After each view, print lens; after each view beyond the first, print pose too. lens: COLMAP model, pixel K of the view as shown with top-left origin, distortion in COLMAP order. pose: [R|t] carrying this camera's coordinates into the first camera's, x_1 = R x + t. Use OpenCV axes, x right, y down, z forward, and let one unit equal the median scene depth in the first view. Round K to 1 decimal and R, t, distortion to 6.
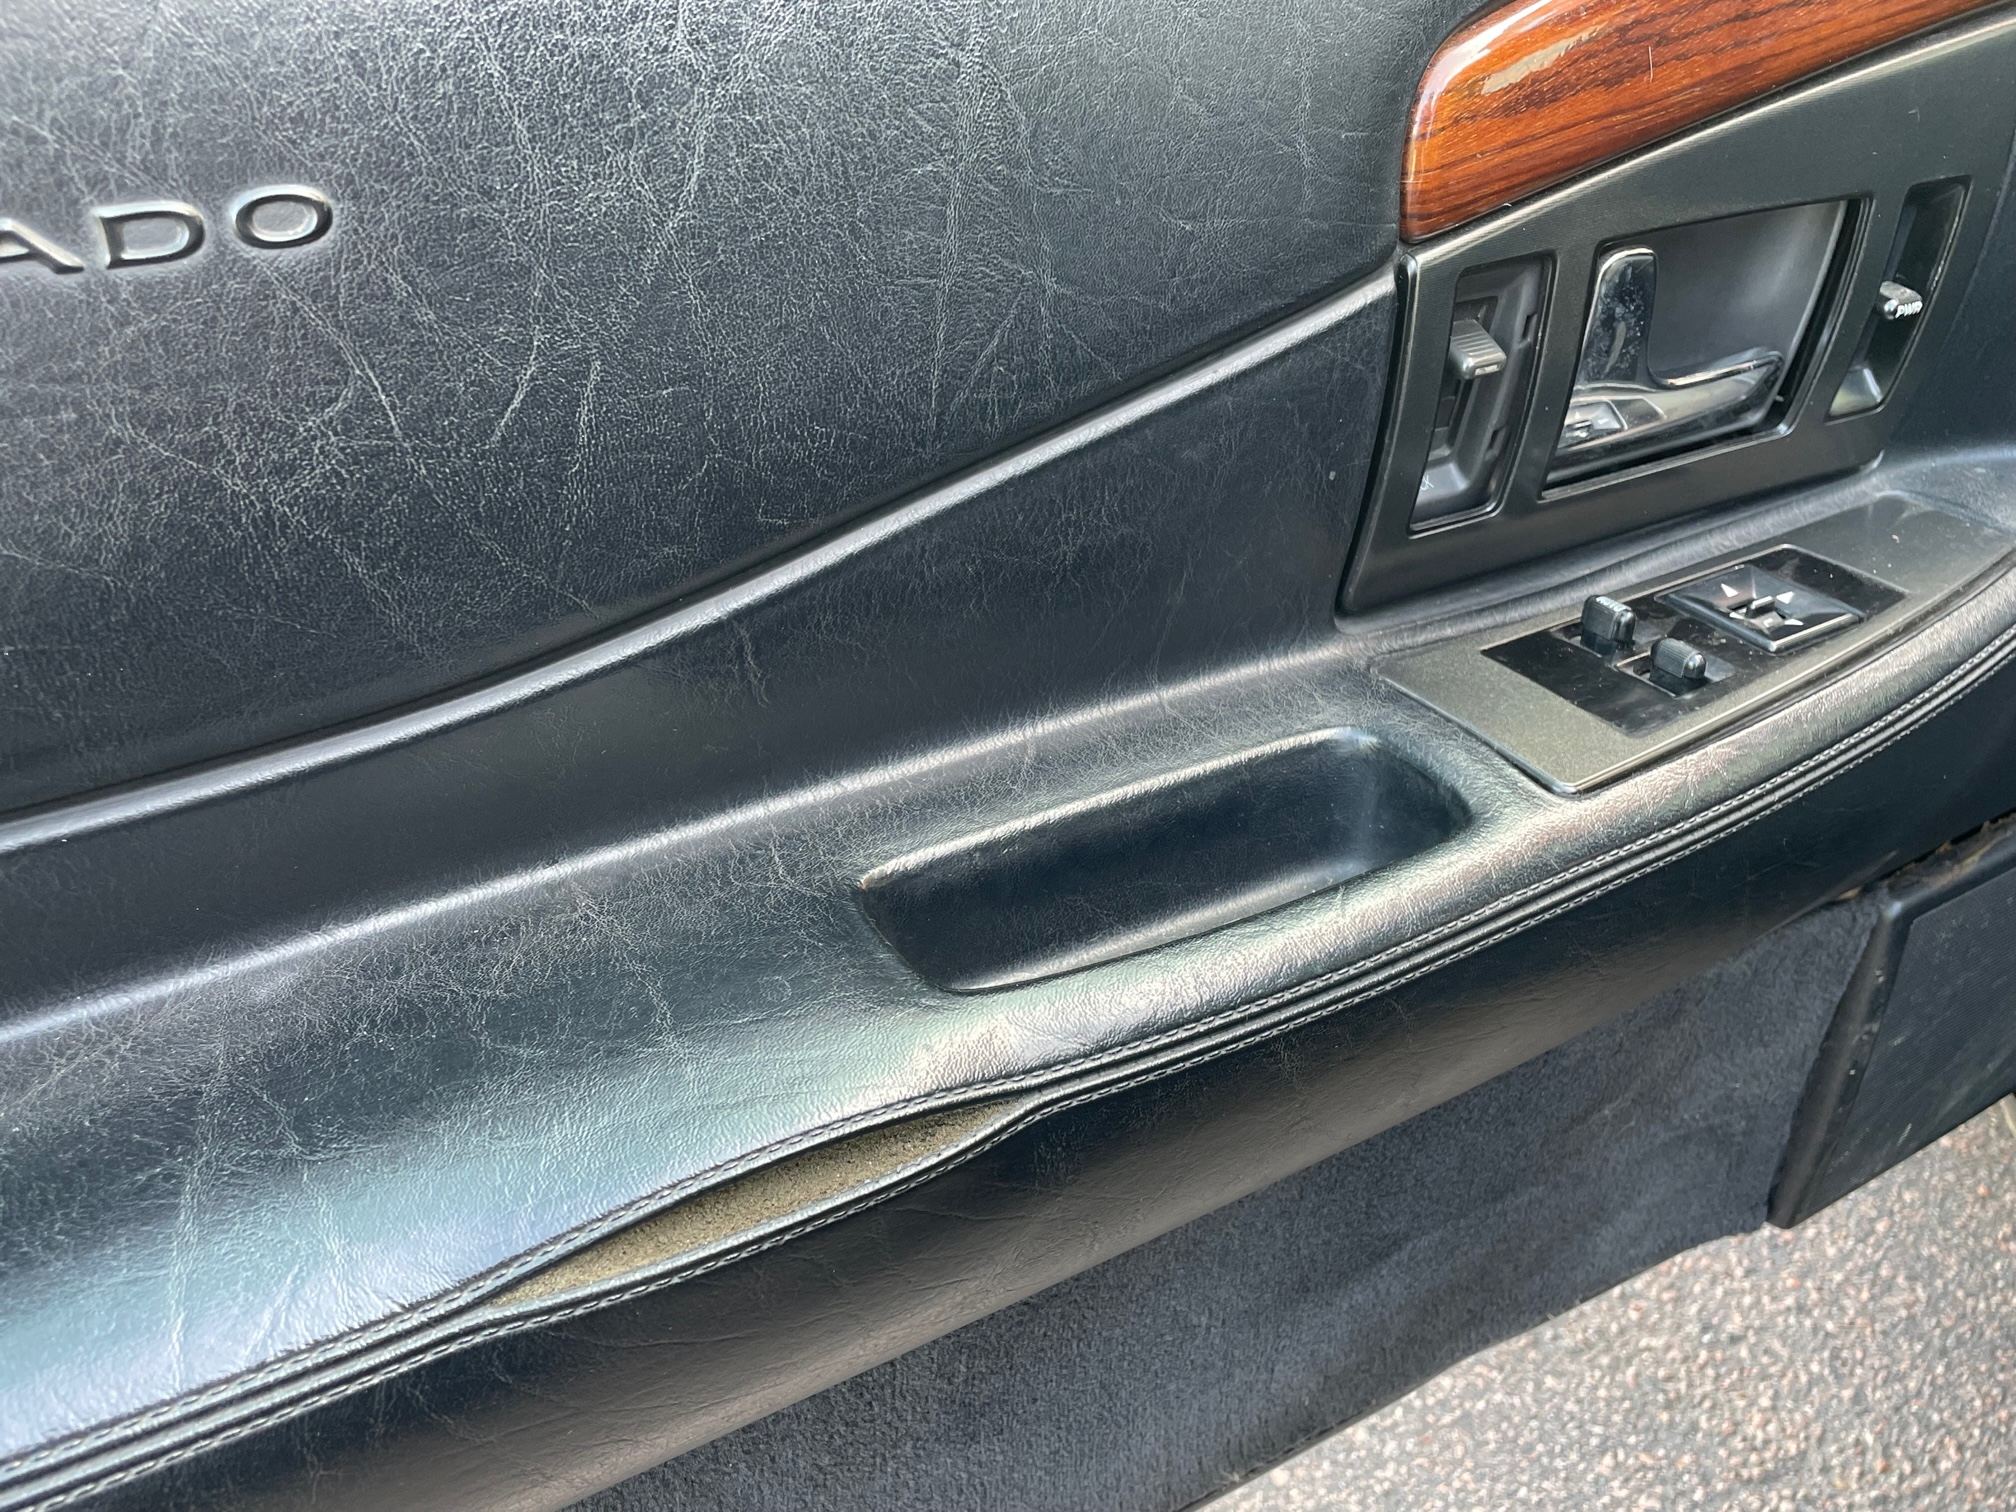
lens RADIAL K [[1699.1, 0, 994.6], [0, 1699.1, 754.7], [0, 0, 1]] dist [0.087010, -0.119032]
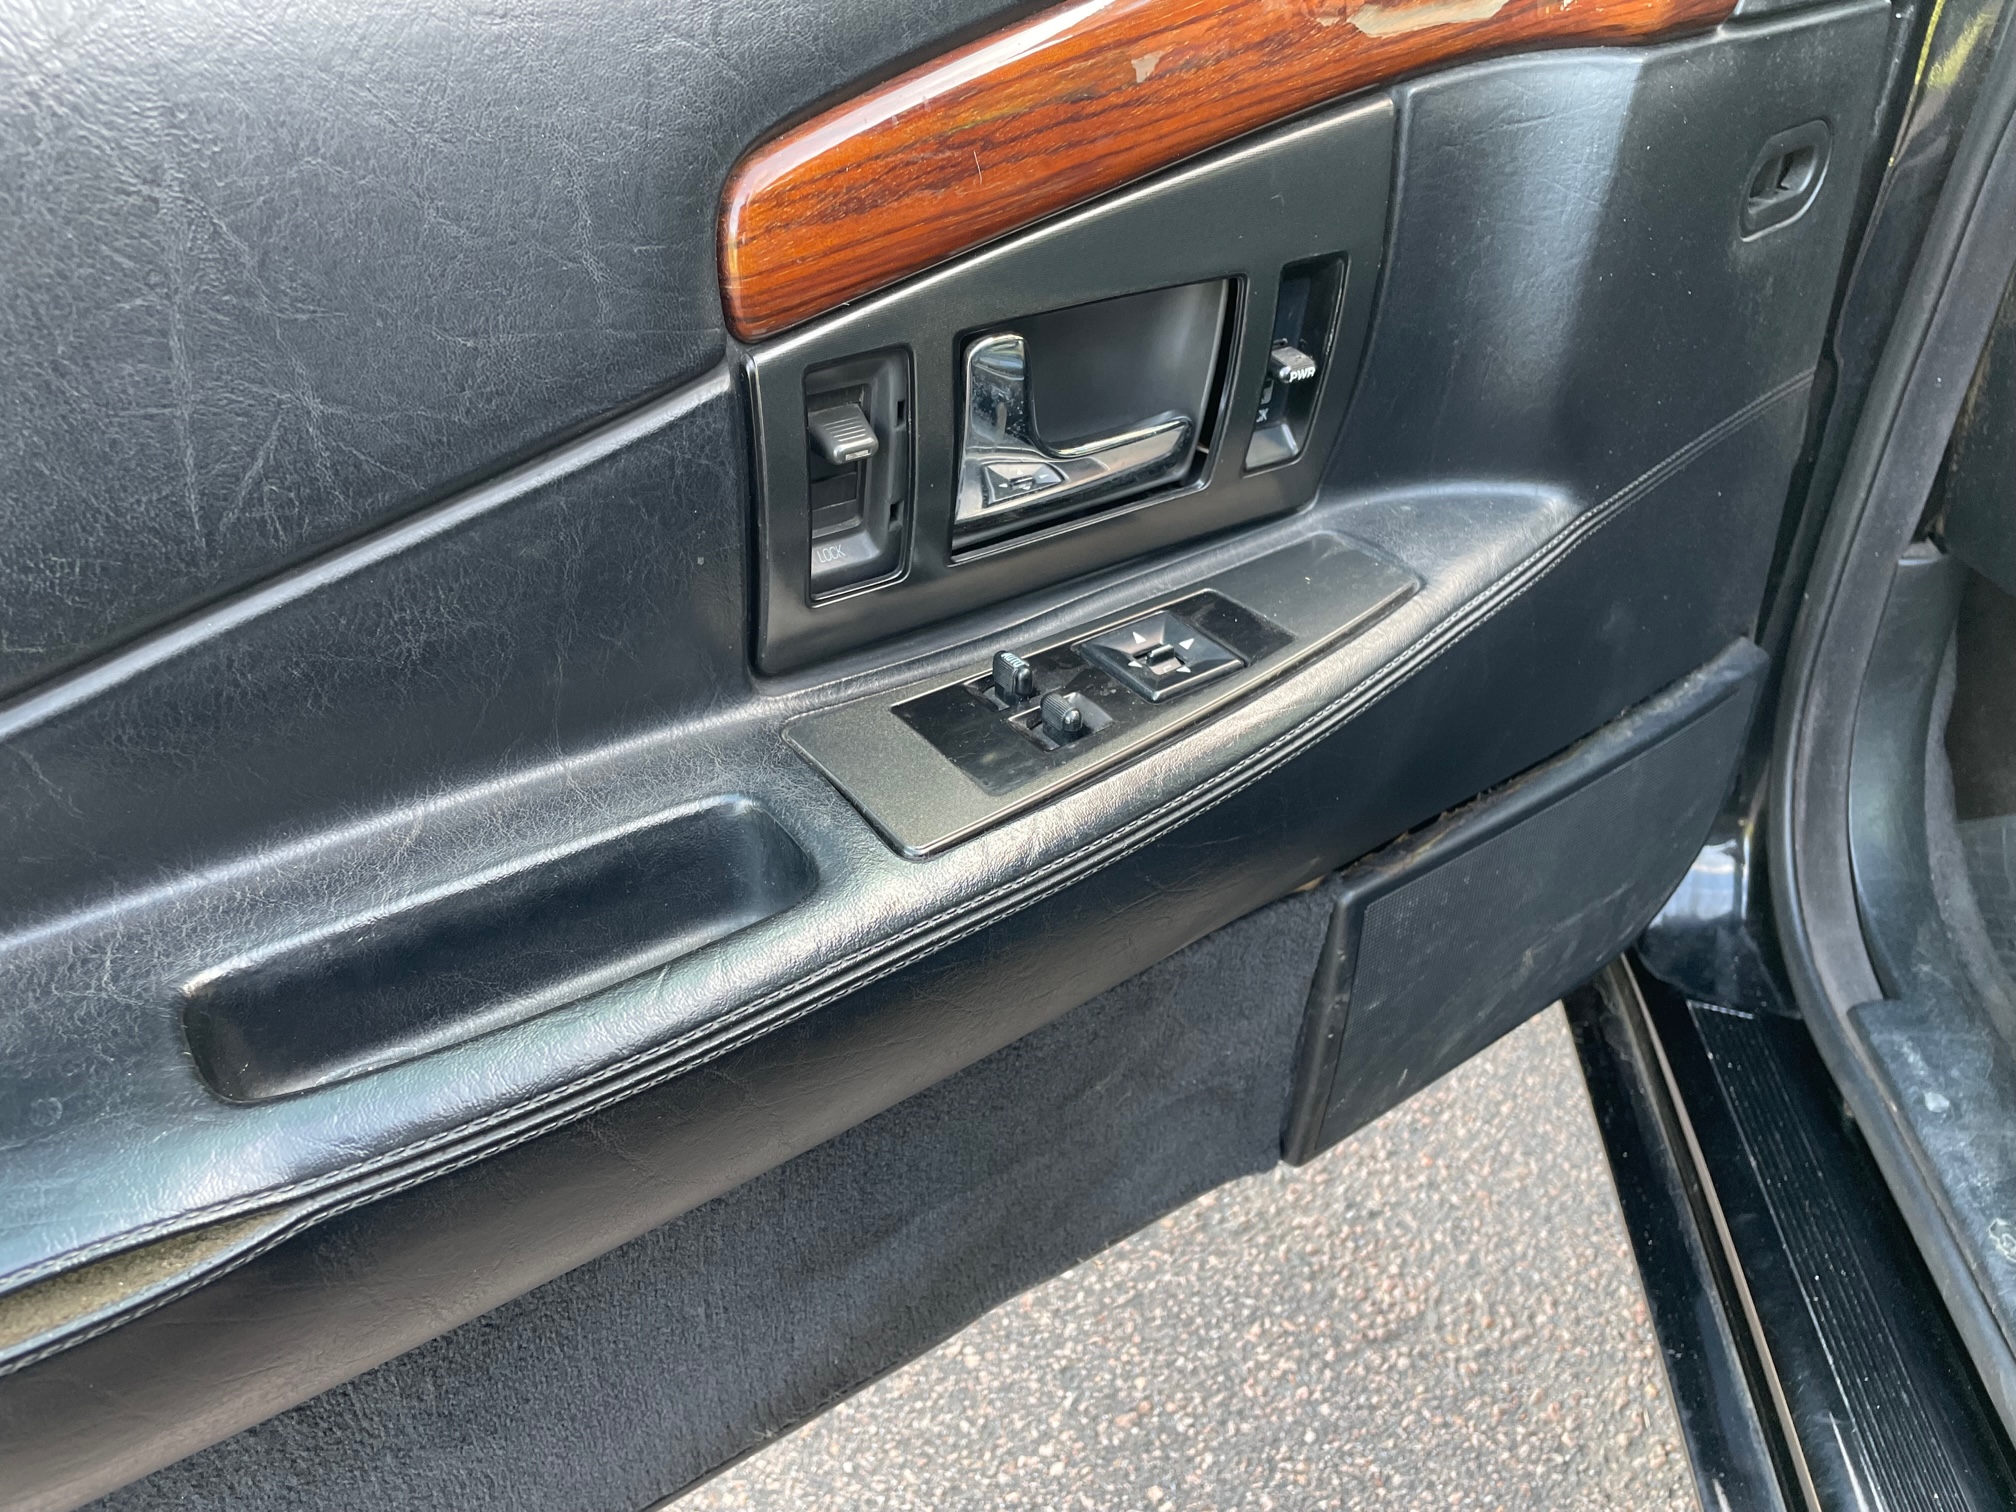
lens RADIAL K [[1518.1, 0, 1003.3], [0, 1518.1, 755.3], [0, 0, 1]] dist [0.086048, -0.109313]
pose [[0.996862, -0.030827, 0.072903, 0.248620], [0.026510, 0.997879, 0.059455, -0.075136], [-0.074581, -0.057336, 0.995565, 0.030860]]
